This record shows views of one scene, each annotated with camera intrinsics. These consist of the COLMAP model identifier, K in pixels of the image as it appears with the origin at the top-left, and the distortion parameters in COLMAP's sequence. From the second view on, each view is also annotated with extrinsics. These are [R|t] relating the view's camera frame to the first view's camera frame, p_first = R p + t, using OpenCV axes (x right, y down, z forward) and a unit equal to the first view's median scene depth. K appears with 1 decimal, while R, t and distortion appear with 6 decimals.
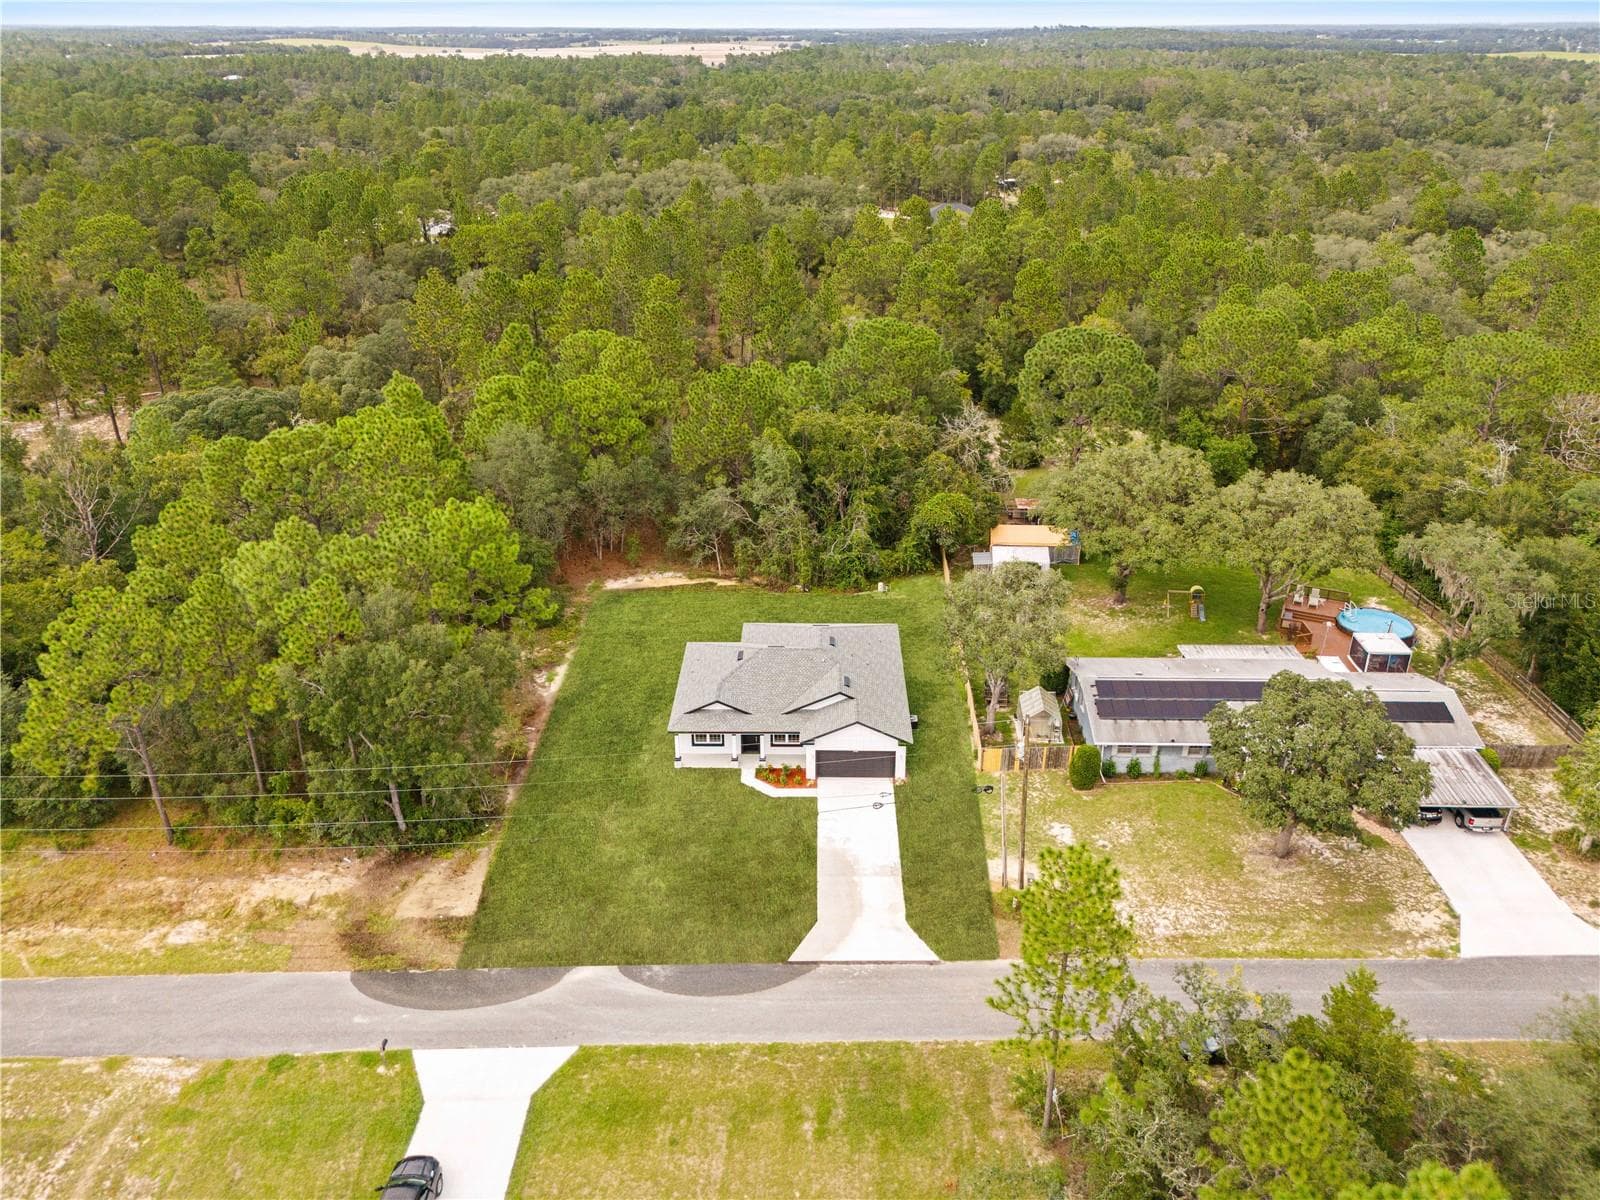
lens RADIAL K [[1185.5, 0, 800.0], [0, 1185.5, 600.0], [0, 0, 1]] dist [0.066537, -0.056330]
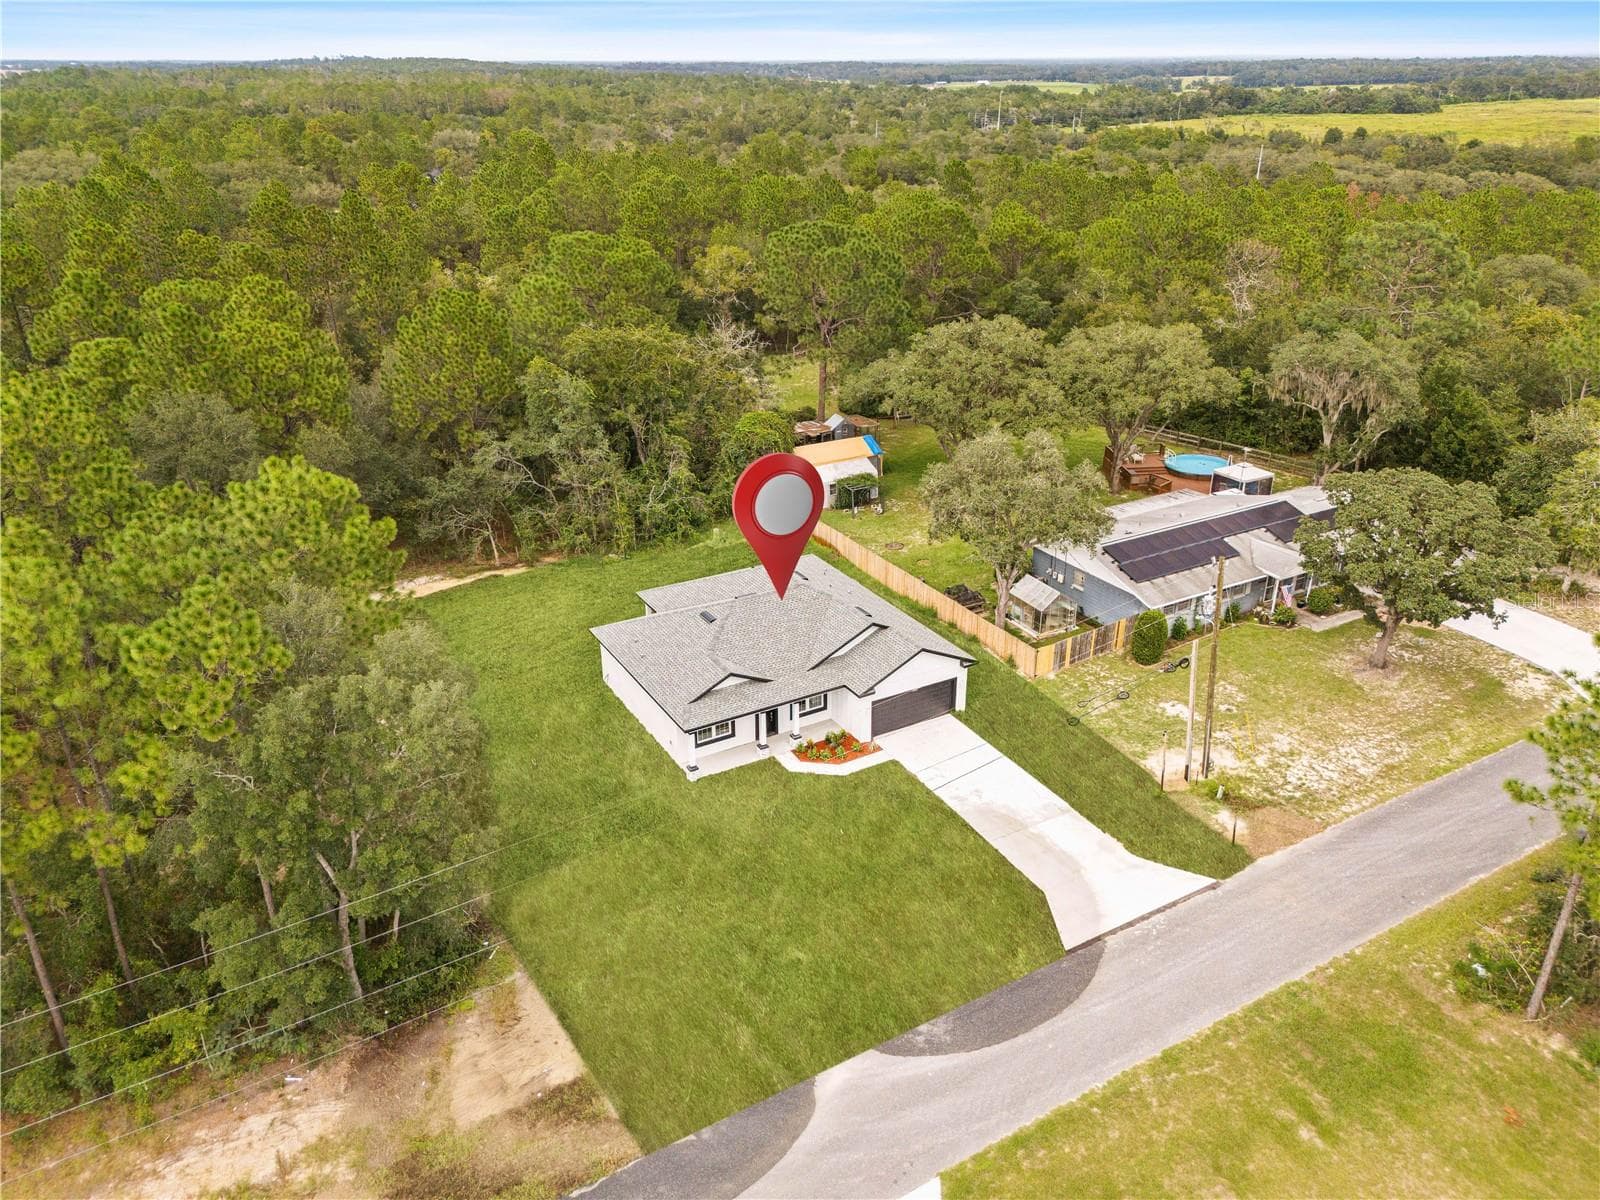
lens RADIAL K [[1186.1, 0, 800.0], [0, 1186.1, 600.0], [0, 0, 1]] dist [0.038437, 0.000748]
pose [[0.858686, -0.214248, 0.465571, -0.365596], [0.225736, 0.973672, 0.031727, 0.028310], [-0.460111, 0.077853, 0.884442, 0.340468]]
